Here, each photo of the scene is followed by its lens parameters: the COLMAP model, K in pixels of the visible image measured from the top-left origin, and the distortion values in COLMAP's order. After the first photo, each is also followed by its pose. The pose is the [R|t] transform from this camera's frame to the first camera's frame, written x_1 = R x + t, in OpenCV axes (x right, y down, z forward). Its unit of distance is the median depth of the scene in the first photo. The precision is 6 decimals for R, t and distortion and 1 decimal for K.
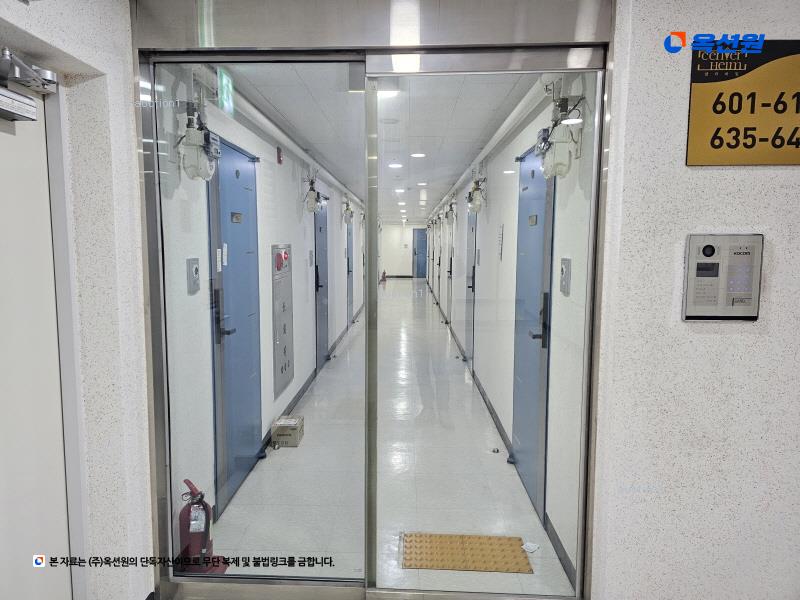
lens RADIAL K [[542.1, 0, 386.1], [0, 542.1, 303.5], [0, 0, 1]] dist [0.007535, -0.002003]
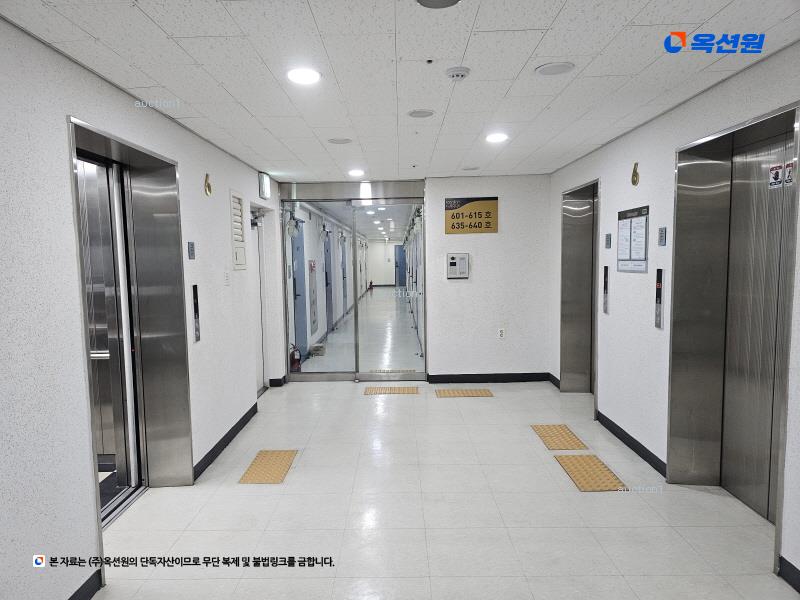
lens RADIAL K [[542.1, 0, 386.1], [0, 542.1, 303.5], [0, 0, 1]] dist [0.007535, -0.002003]
pose [[0.999573, -0.024879, 0.015303, 0.014968], [0.025276, 0.999334, -0.026337, 0.035150], [-0.014638, 0.026712, 0.999536, -0.316229]]
